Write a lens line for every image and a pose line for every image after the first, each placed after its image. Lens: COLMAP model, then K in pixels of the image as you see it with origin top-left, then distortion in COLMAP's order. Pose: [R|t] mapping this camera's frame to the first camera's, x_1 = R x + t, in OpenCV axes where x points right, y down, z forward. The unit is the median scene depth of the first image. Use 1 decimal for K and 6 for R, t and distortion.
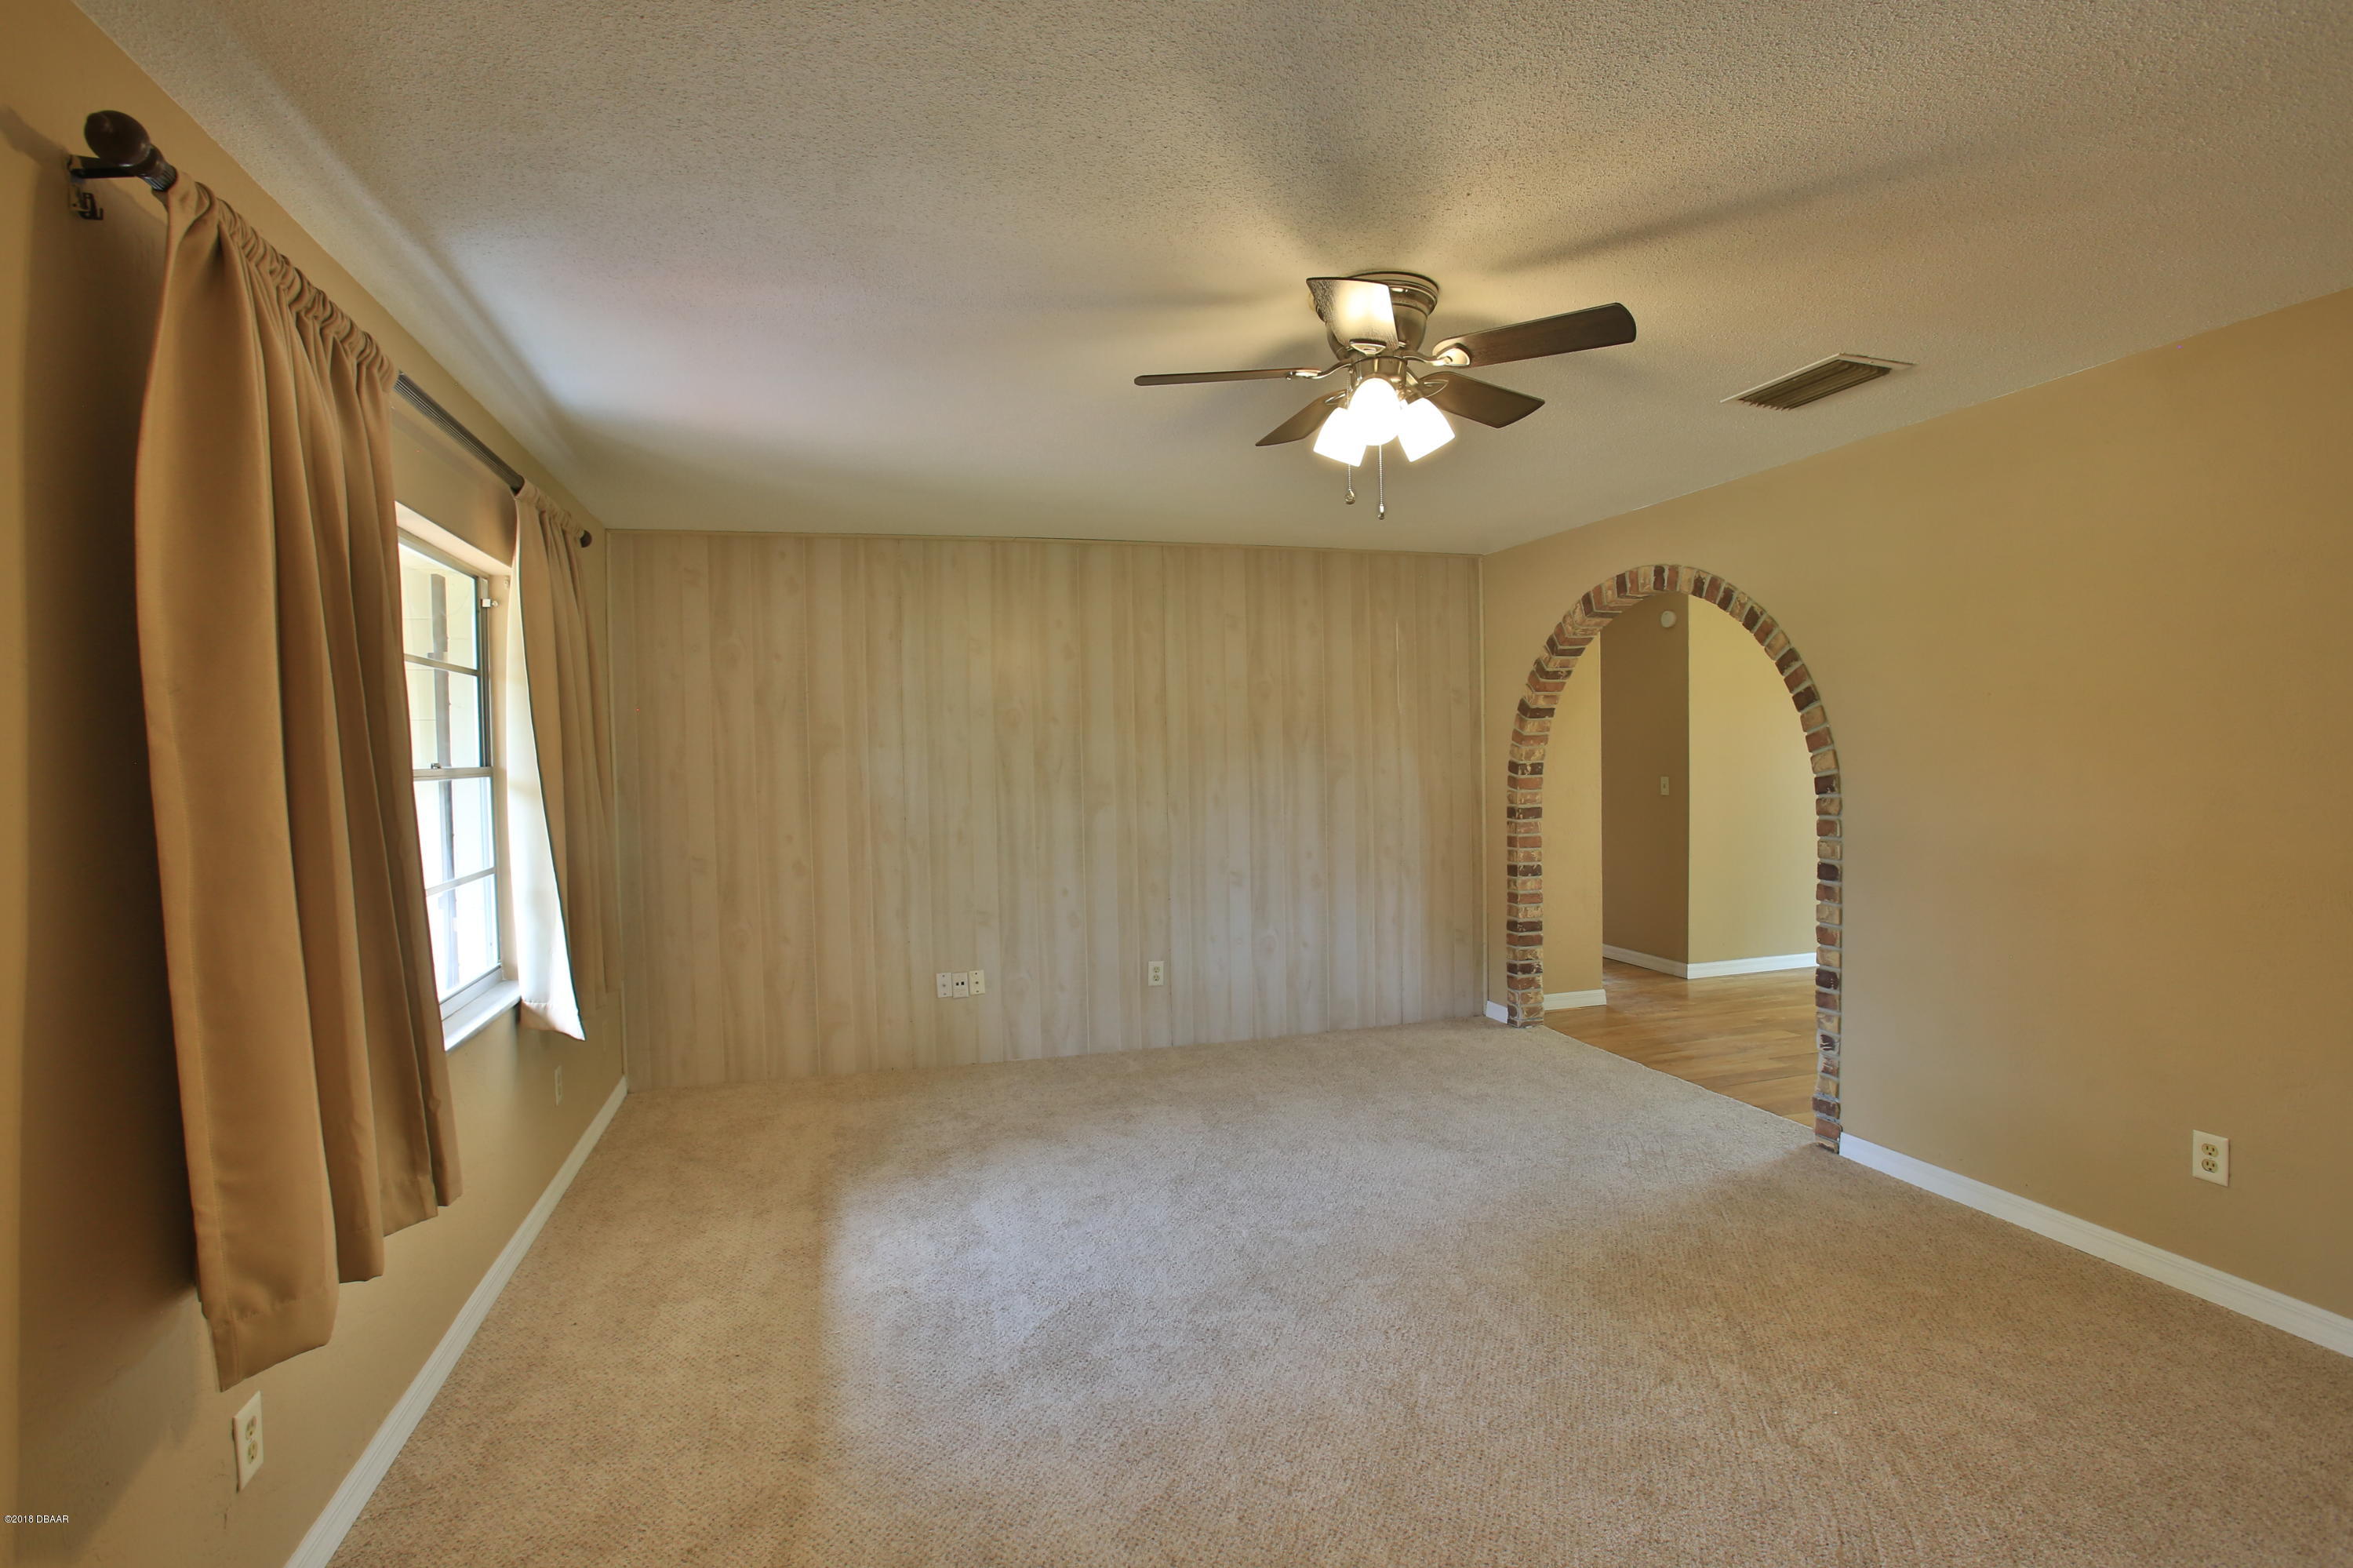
lens RADIAL K [[1127.2, 0, 1153.0], [0, 1127.2, 779.9], [0, 0, 1]] dist [-0.075986, 0.029414]
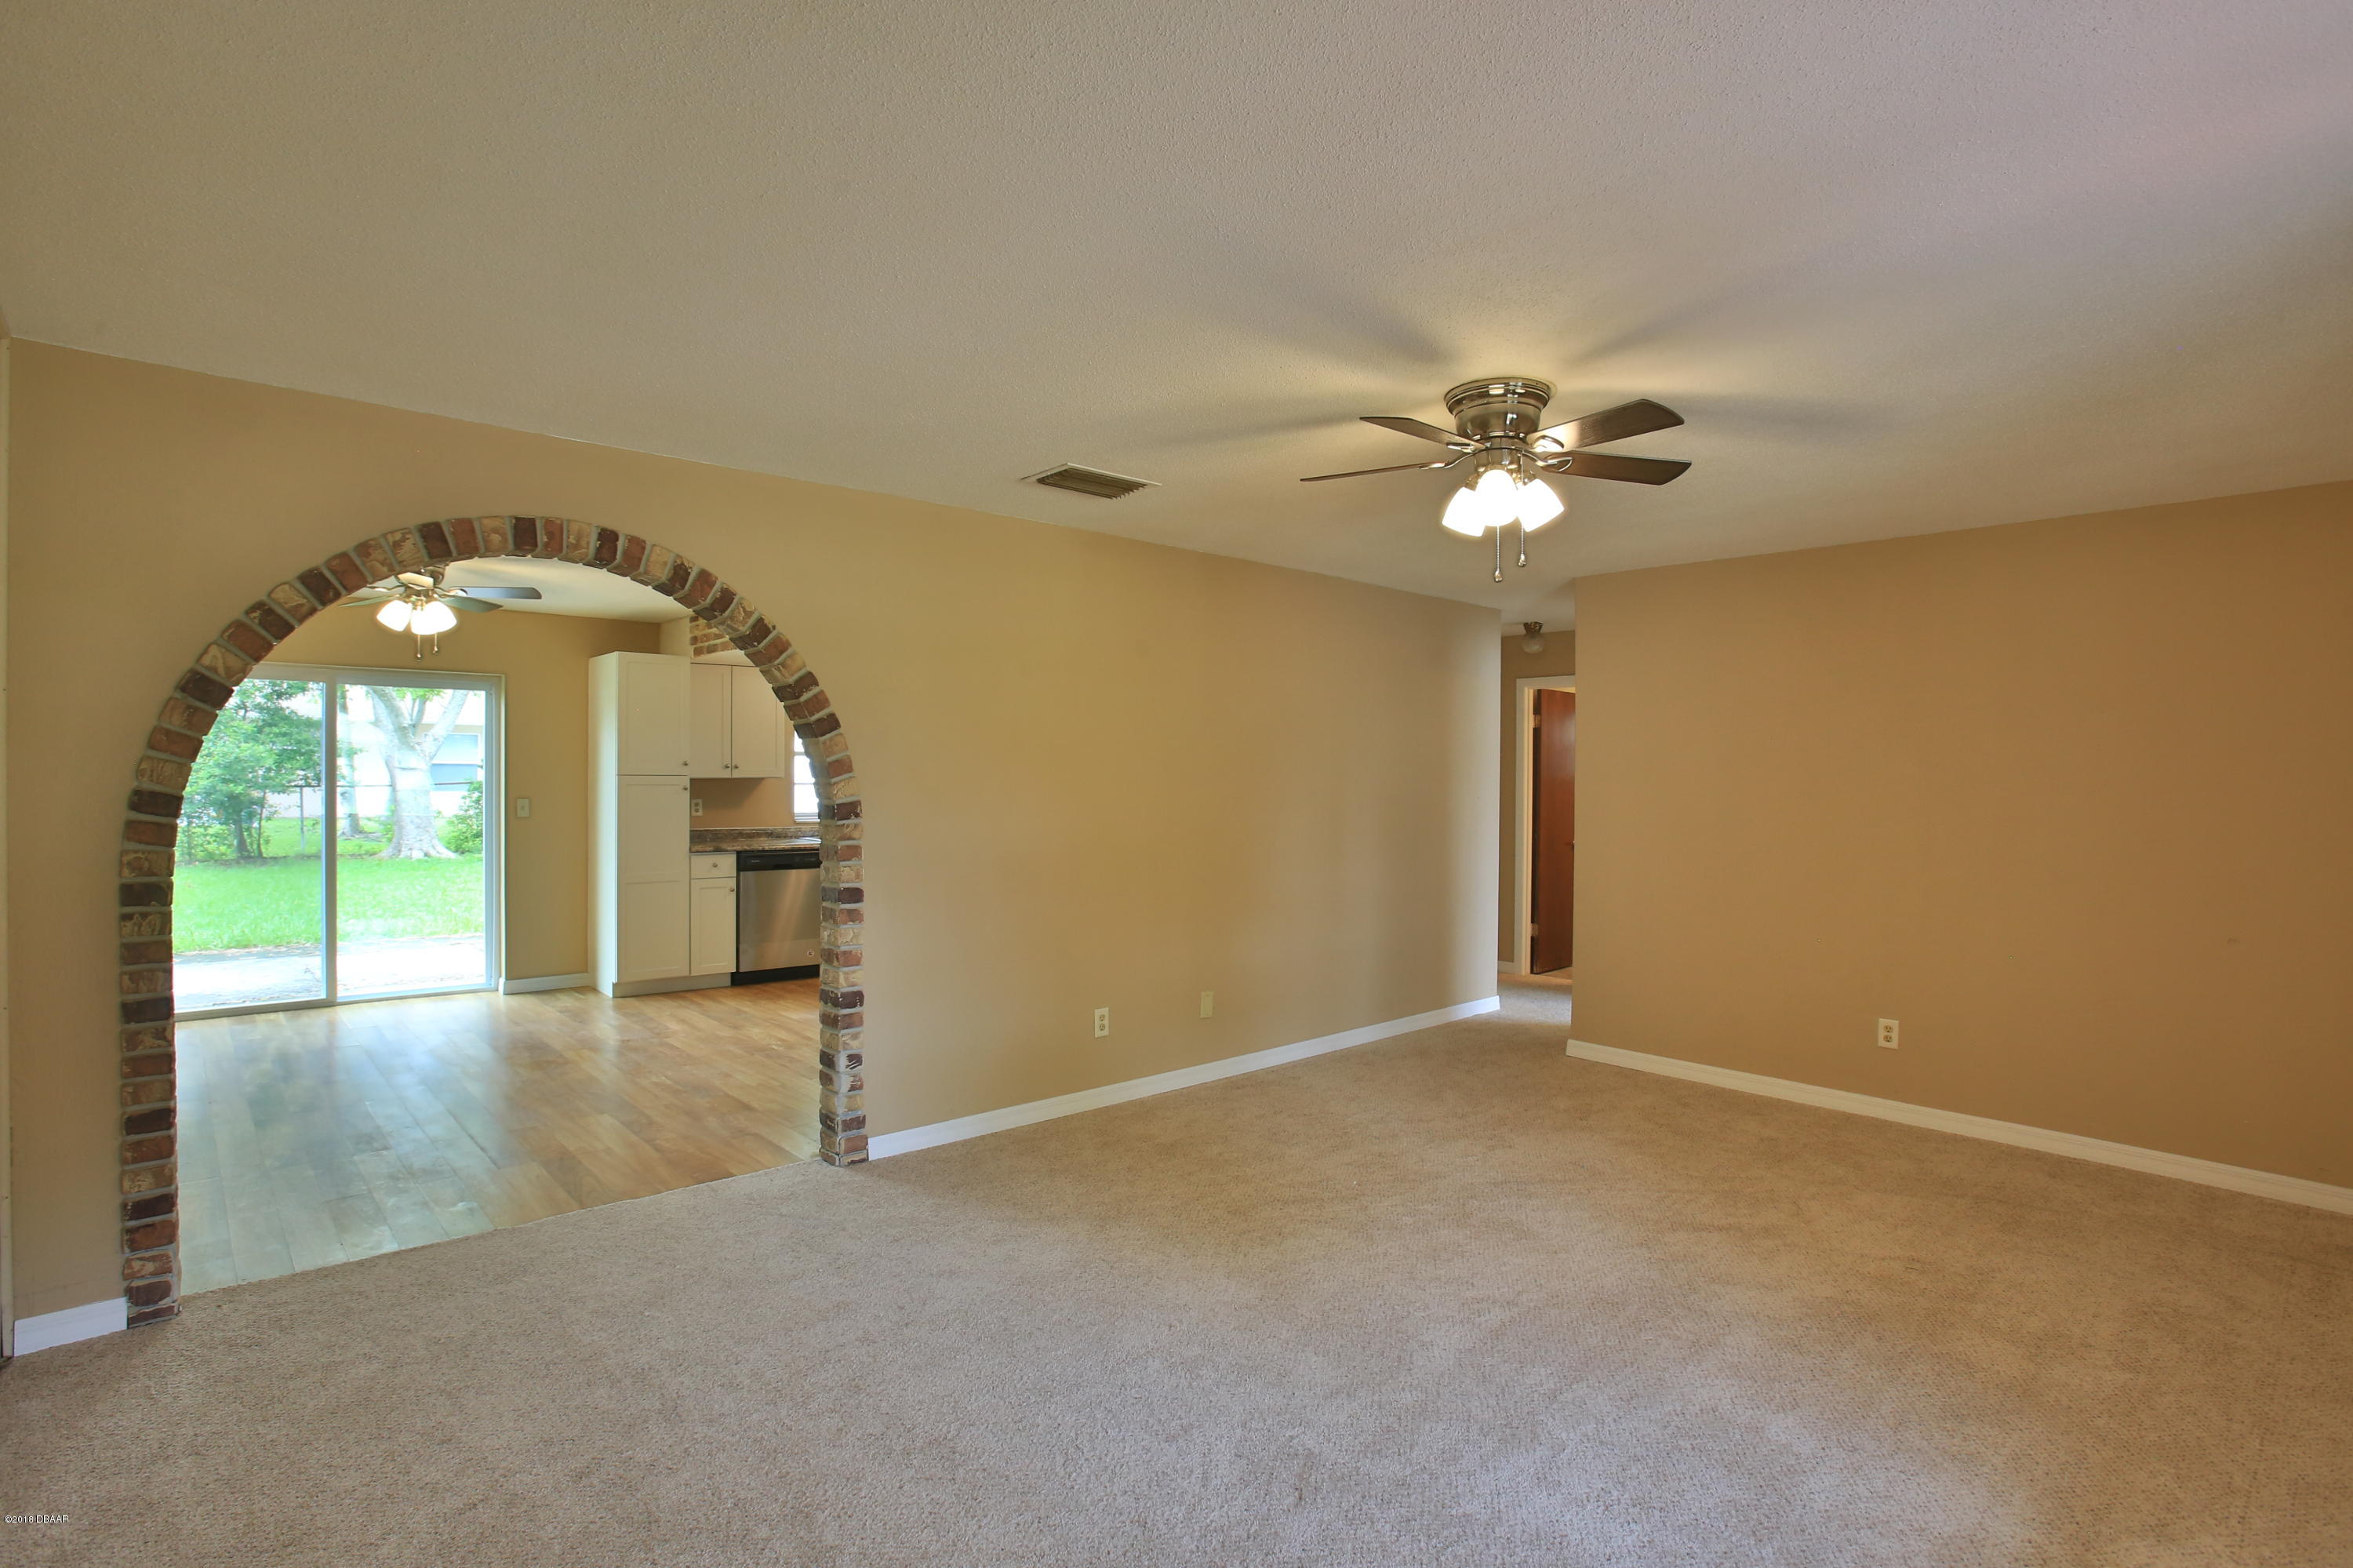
lens RADIAL K [[1127.2, 0, 1153.0], [0, 1127.2, 779.9], [0, 0, 1]] dist [-0.075986, 0.029414]
pose [[-0.435553, 0.014177, 0.900051, -0.325177], [0.021717, 0.999750, -0.005238, -0.009107], [-0.899901, 0.017265, -0.435752, 0.854690]]
